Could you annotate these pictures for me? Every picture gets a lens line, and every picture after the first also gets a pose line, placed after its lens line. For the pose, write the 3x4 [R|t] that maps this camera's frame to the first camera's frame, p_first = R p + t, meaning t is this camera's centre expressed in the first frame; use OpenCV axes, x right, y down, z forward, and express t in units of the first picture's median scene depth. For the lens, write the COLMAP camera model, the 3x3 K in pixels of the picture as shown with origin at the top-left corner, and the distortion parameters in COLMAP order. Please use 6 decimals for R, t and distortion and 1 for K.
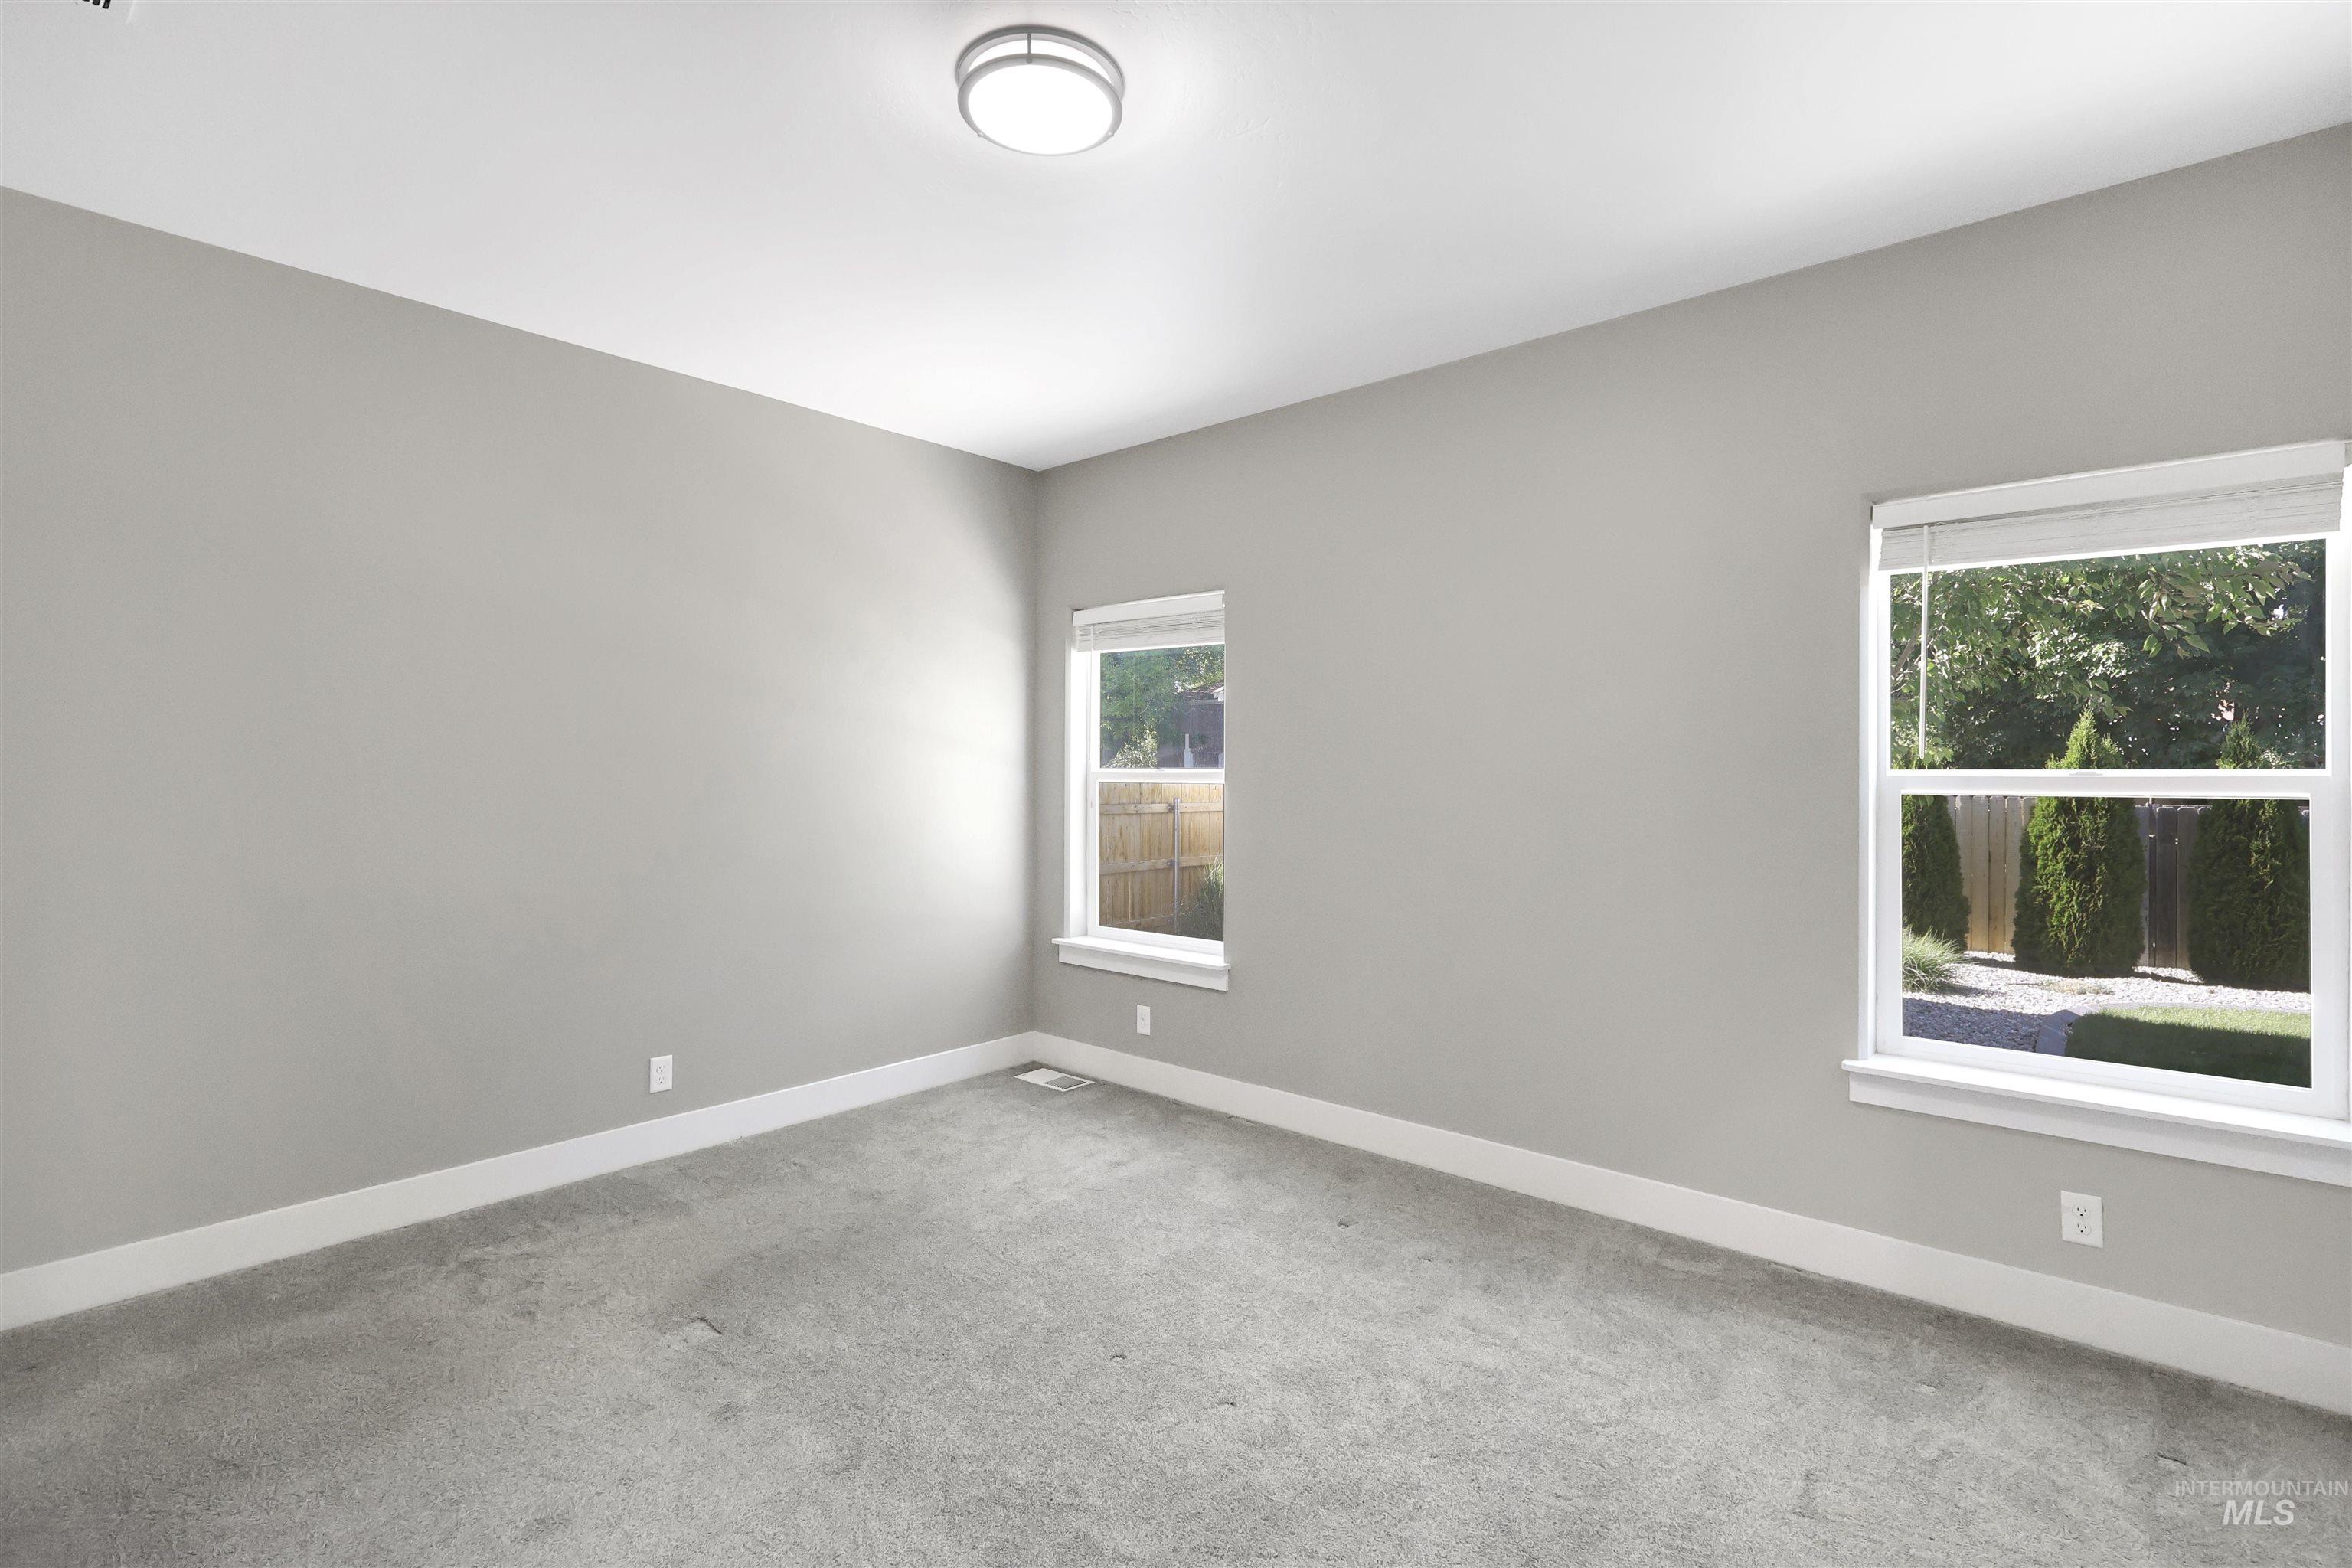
lens RADIAL K [[1097.7, 0, 1188.4], [0, 1097.7, 764.9], [0, 0, 1]] dist [0.000262, 0.000350]
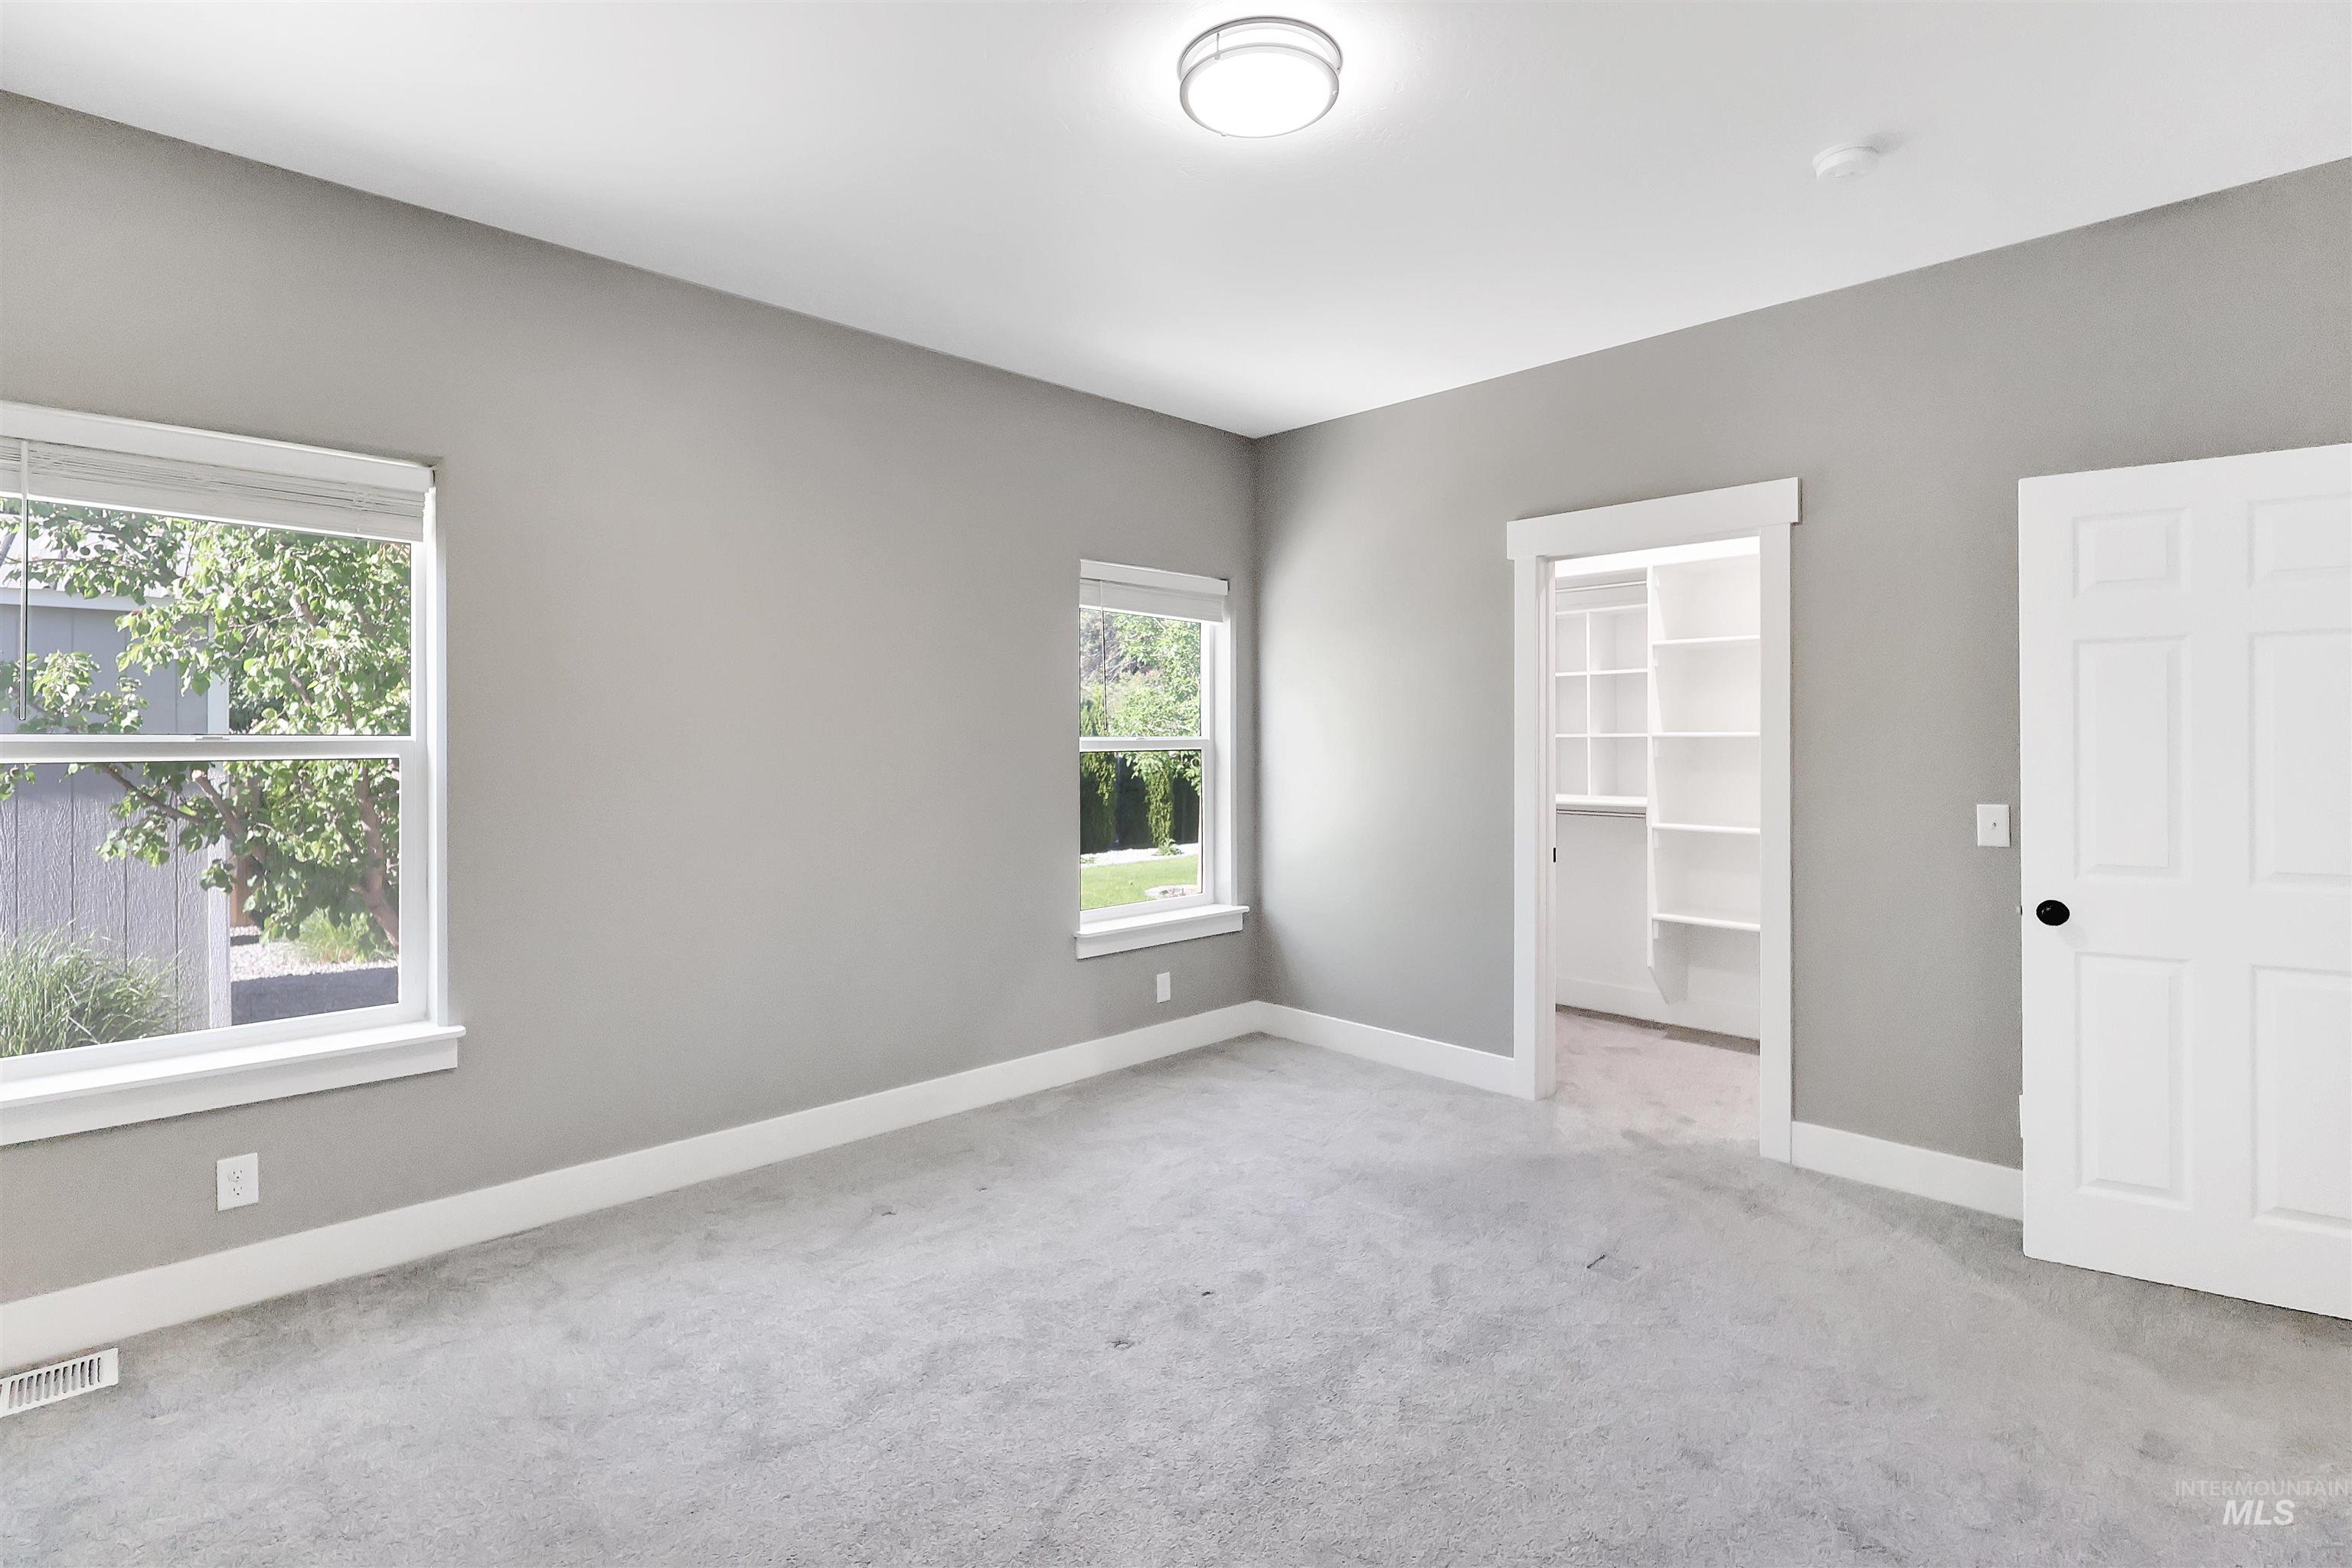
lens RADIAL K [[1099.2, 0, 1156.7], [0, 1099.2, 754.8], [0, 0, 1]] dist [-0.001611, 0.000410]
pose [[0.104457, -0.020012, 0.994328, -0.744723], [-0.005593, 0.999770, 0.020709, -0.003568], [-0.994514, -0.007725, 0.104321, 0.636200]]
